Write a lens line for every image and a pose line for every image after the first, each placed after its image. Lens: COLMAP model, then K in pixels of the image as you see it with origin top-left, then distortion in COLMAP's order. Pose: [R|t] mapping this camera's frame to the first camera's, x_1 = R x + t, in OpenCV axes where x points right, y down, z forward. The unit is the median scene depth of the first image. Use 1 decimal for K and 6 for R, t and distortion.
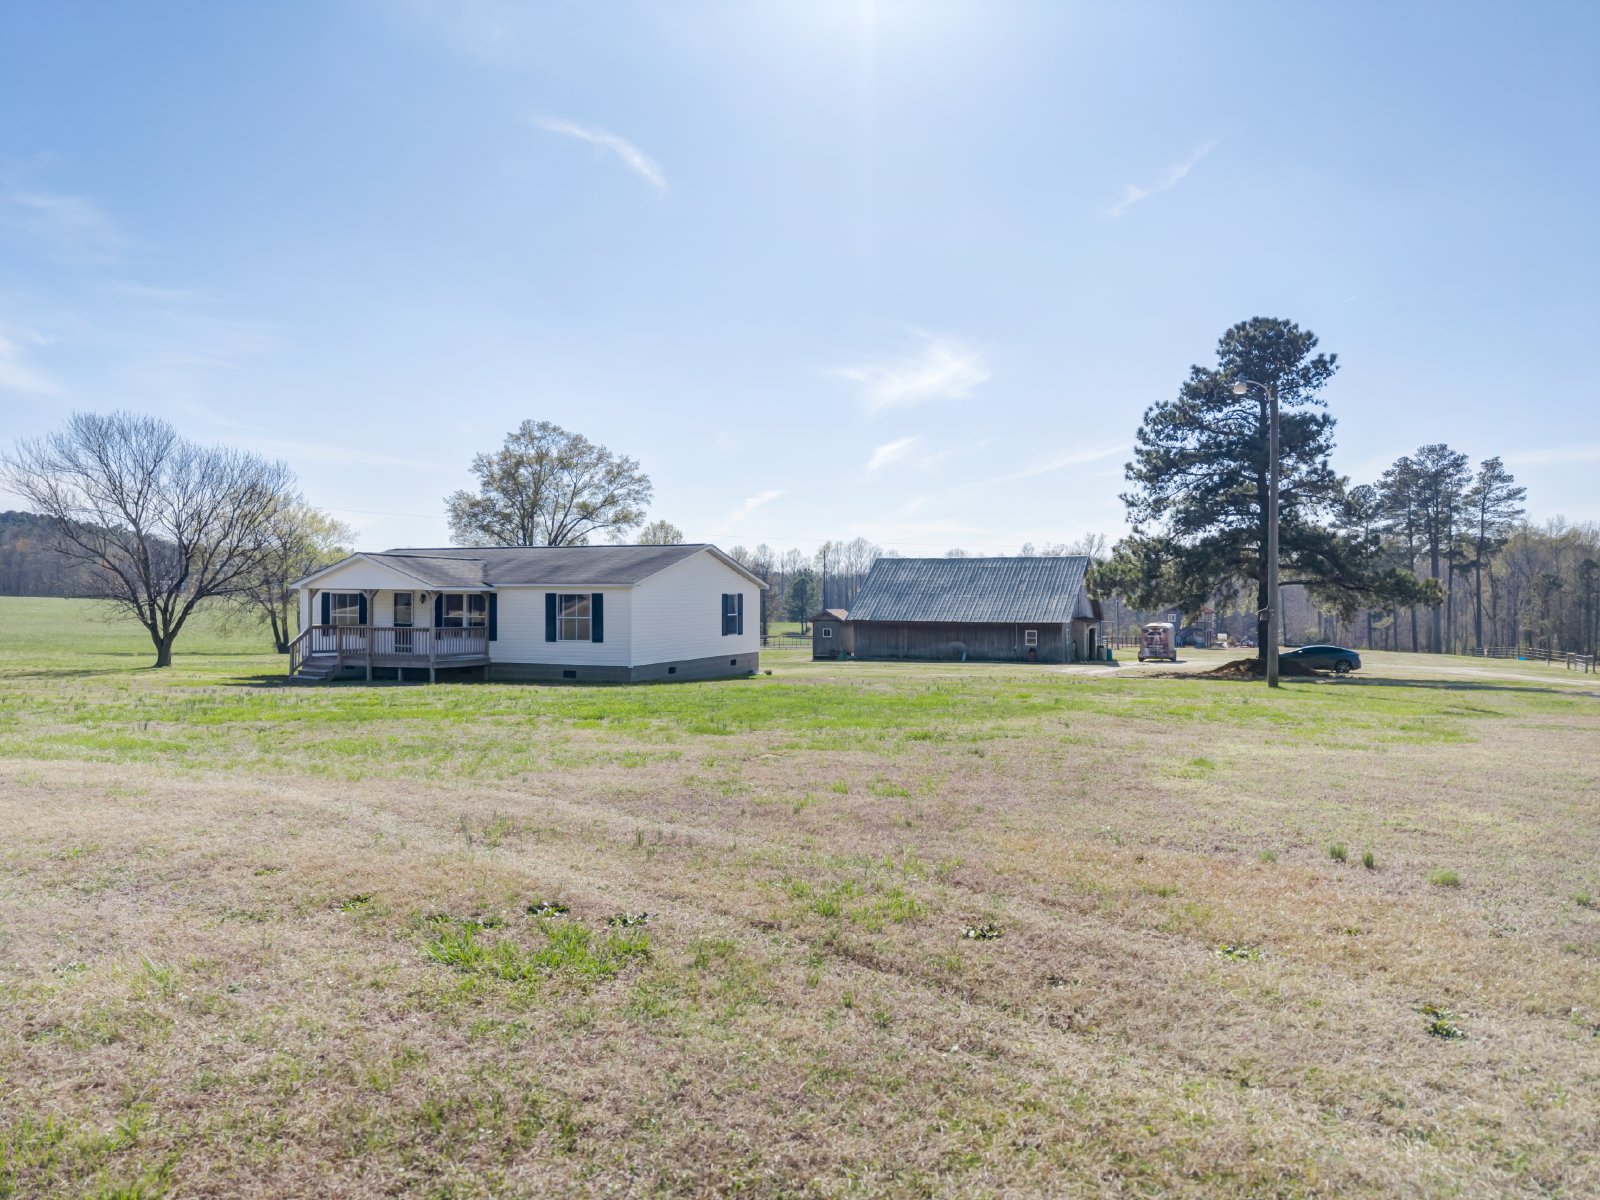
lens RADIAL K [[1091.4, 0, 807.3], [0, 1091.4, 605.5], [0, 0, 1]] dist [0.032749, -0.006453]
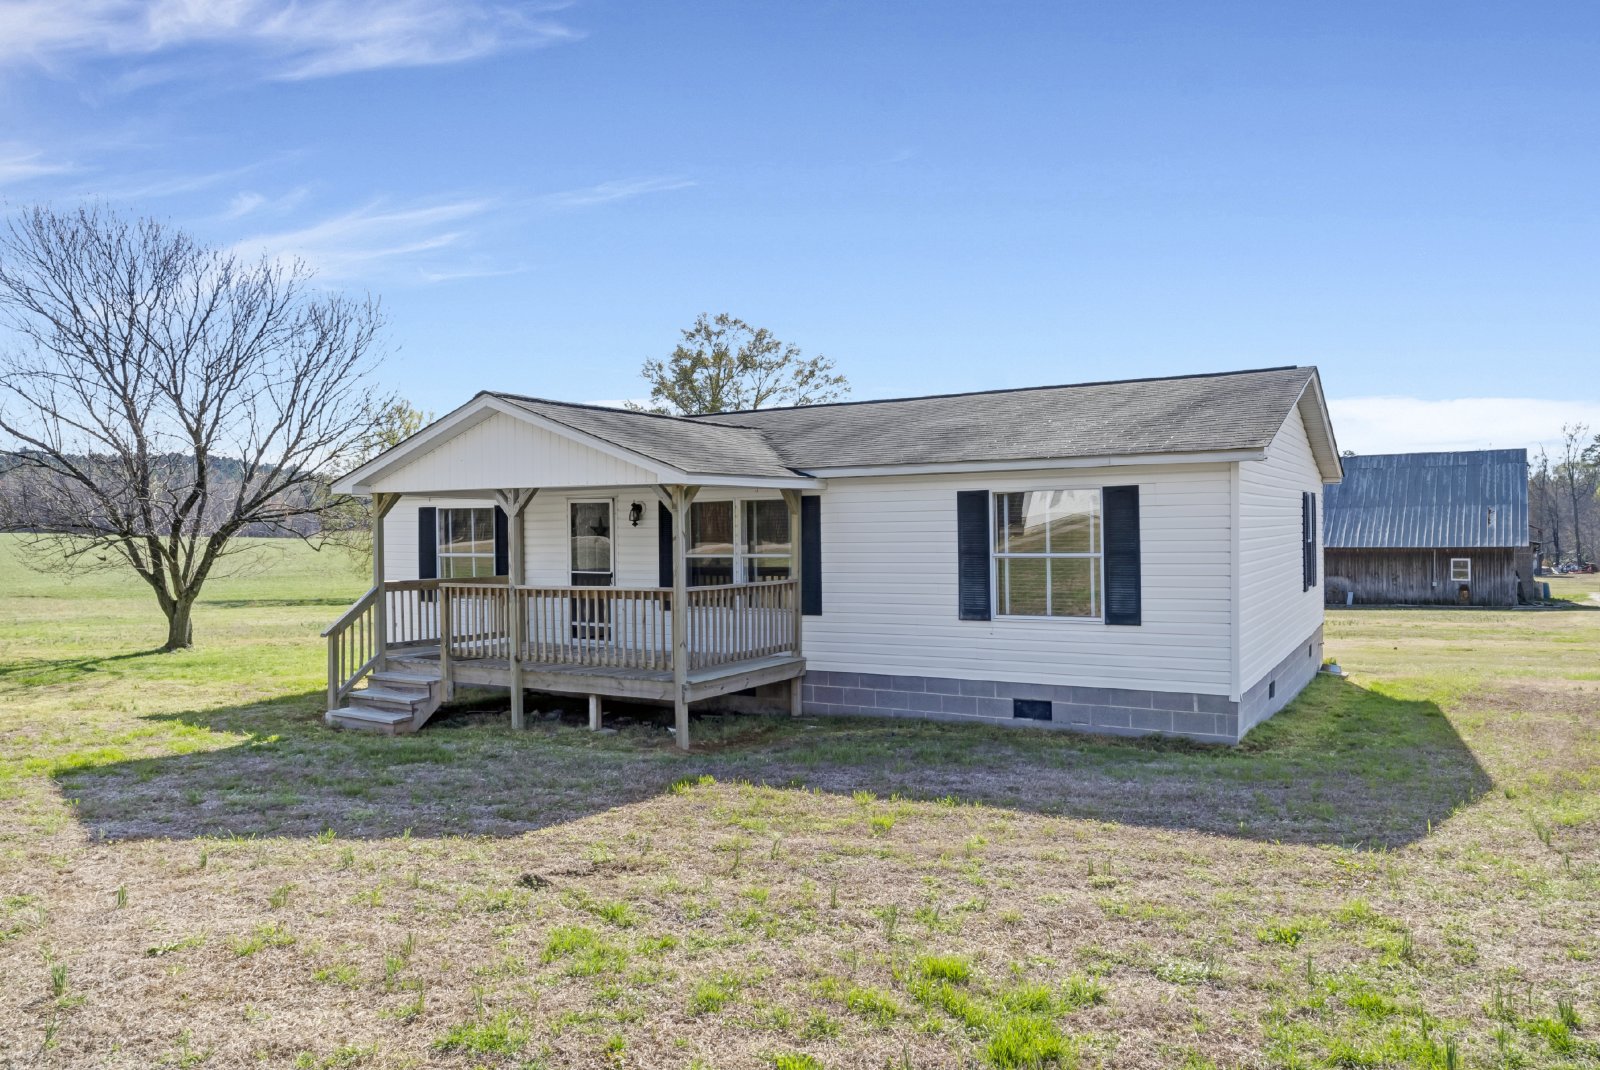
lens RADIAL K [[1115.1, 0, 798.1], [0, 1115.1, 524.8], [0, 0, 1]] dist [0.066613, 0.002004]
pose [[0.989637, -0.018418, -0.142404, -0.197694], [0.017372, 0.999812, -0.008581, 0.002187], [0.142536, 0.006018, 0.989771, 0.506858]]
